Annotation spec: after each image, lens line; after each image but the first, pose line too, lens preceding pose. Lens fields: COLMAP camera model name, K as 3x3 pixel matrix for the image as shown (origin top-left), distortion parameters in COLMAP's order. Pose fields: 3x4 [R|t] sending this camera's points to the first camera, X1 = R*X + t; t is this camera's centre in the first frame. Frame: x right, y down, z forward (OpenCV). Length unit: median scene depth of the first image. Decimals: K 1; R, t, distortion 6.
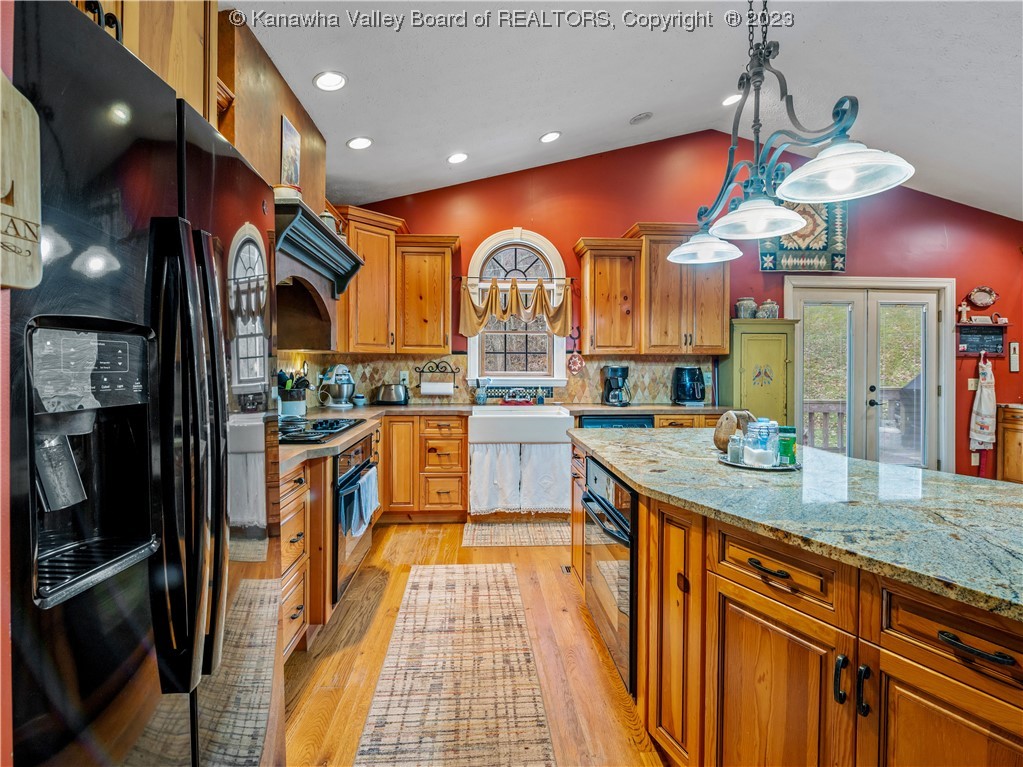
lens RADIAL K [[497.5, 0, 511.0], [0, 497.5, 374.1], [0, 0, 1]] dist [-0.006456, -0.000747]
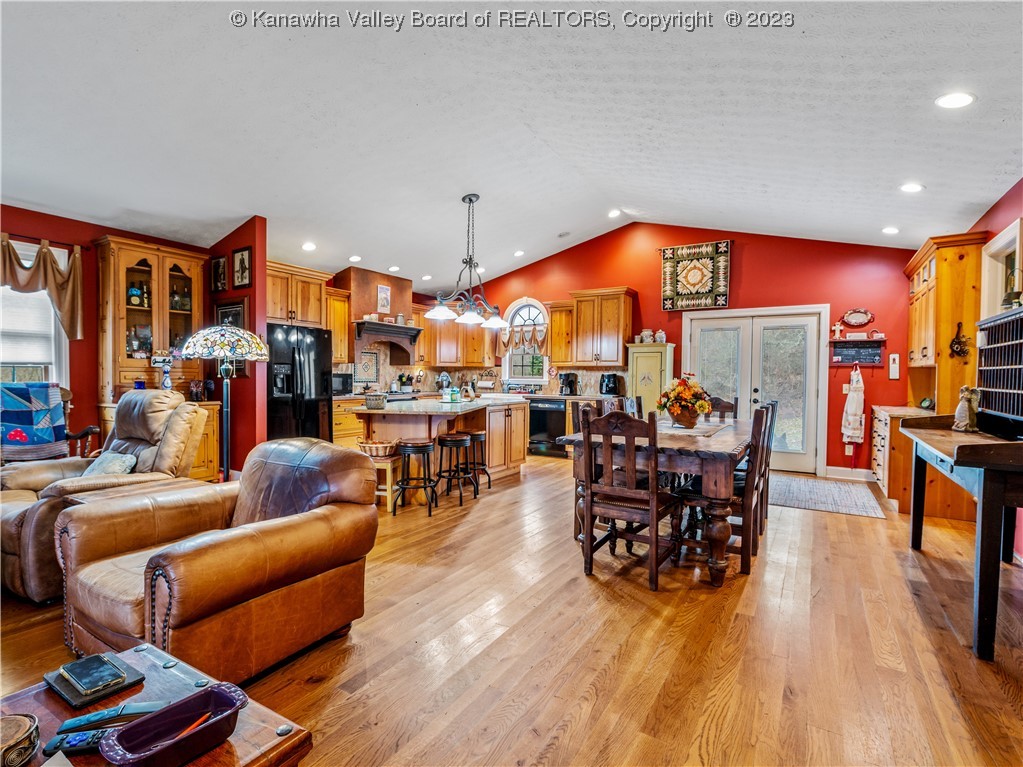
lens RADIAL K [[497.5, 0, 511.7], [0, 497.5, 388.7], [0, 0, 1]] dist [-0.006456, -0.000747]
pose [[0.818986, 0.020214, -0.573457, 0.991260], [-0.016872, 0.999796, 0.011147, 0.021117], [0.573566, 0.000546, 0.819159, -0.503432]]
